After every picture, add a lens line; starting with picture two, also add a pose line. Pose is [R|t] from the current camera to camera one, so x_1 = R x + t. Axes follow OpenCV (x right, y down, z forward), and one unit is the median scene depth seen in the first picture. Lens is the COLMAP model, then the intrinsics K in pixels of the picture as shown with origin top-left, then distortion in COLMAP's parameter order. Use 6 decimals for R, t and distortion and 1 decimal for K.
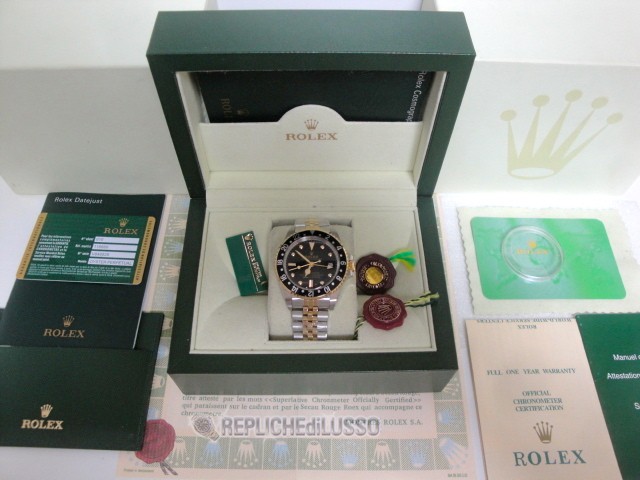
lens RADIAL K [[525.3, 0, 319.9], [0, 525.3, 241.3], [0, 0, 1]] dist [-0.148396, 0.092715]
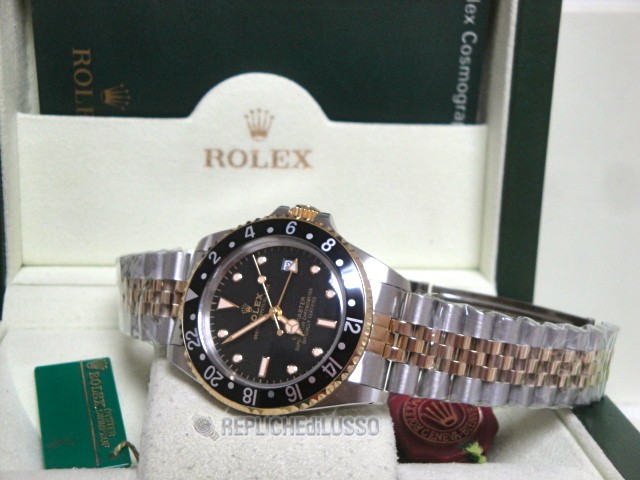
lens RADIAL K [[1004.0, 0, 324.9], [0, 1004.0, 242.0], [0, 0, 1]] dist [0.131464, 0.000000]
pose [[0.996956, -0.000074, 0.077963, -0.027489], [0.053762, 0.724860, -0.686795, 0.489214], [-0.056461, 0.688896, 0.722658, 0.391747]]
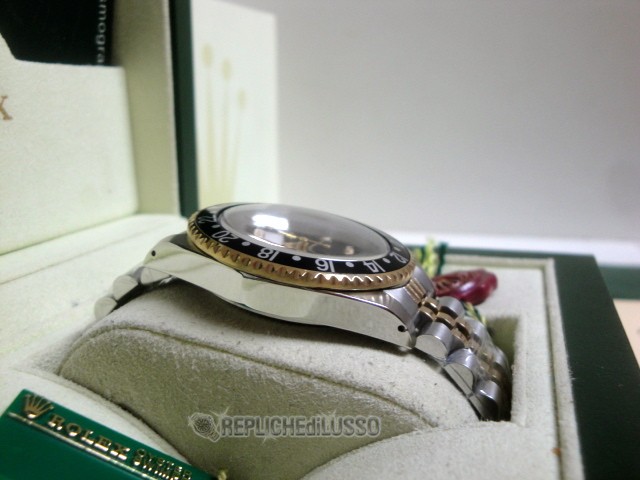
lens RADIAL K [[710.6, 0, 322.8], [0, 710.6, 238.4], [0, 0, 1]] dist [-0.009673, 0.000000]
pose [[0.290950, -0.207729, 0.933915, -0.400001], [0.822242, 0.553361, -0.133077, 0.104401], [-0.489149, 0.806623, 0.331804, 0.804196]]
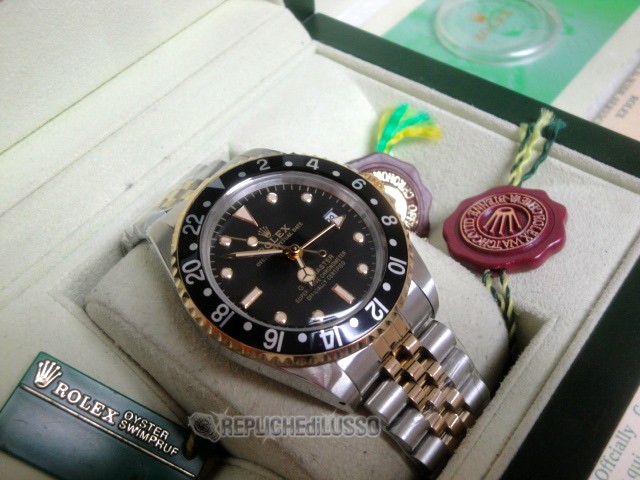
lens RADIAL K [[710.6, 0, 321.7], [0, 710.6, 238.0], [0, 0, 1]] dist [-0.009673, 0.000000]
pose [[0.625583, -0.629204, 0.461246, -0.183131], [0.693015, 0.719707, 0.041852, 0.029447], [-0.358295, 0.293468, 0.886285, 0.591022]]
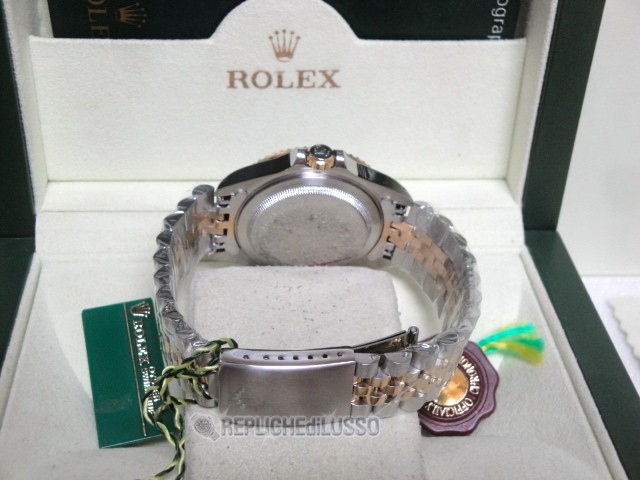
lens RADIAL K [[1004.0, 0, 320.2], [0, 1004.0, 238.3], [0, 0, 1]] dist [0.131464, 0.000000]
pose [[0.997651, -0.017685, 0.066182, -0.045238], [0.042940, 0.914194, -0.402995, 0.282707], [-0.053376, 0.404890, 0.912806, 0.256895]]
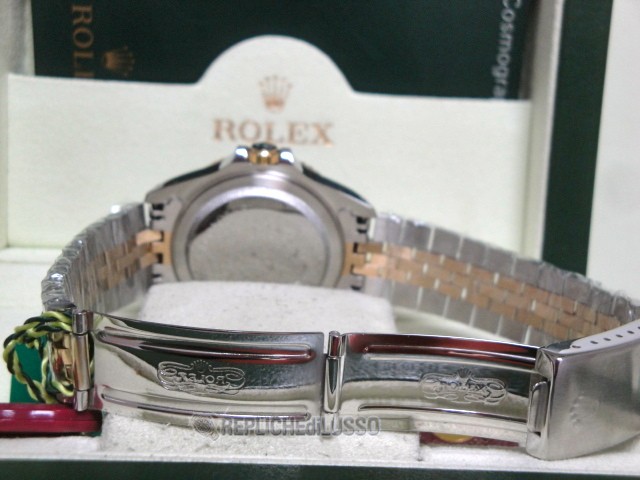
lens RADIAL K [[1004.0, 0, 322.9], [0, 1004.0, 231.2], [0, 0, 1]] dist [0.131464, 0.000000]
pose [[0.998914, 0.028427, 0.036928, -0.003973], [0.009548, 0.650763, -0.759221, 0.477968], [-0.045614, 0.758749, 0.649784, 0.531794]]
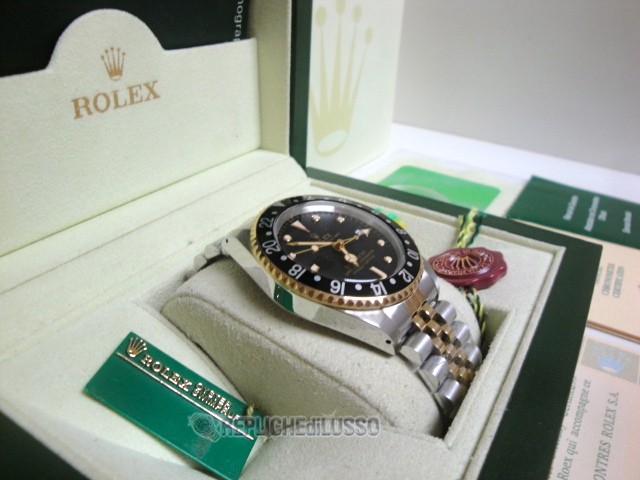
lens RADIAL K [[525.3, 0, 321.7], [0, 525.3, 239.9], [0, 0, 1]] dist [-0.148396, 0.092715]
pose [[0.529289, -0.390047, 0.753470, -0.320513], [0.702653, 0.699255, -0.131610, 0.081179], [-0.475534, 0.599087, 0.644176, 0.696345]]
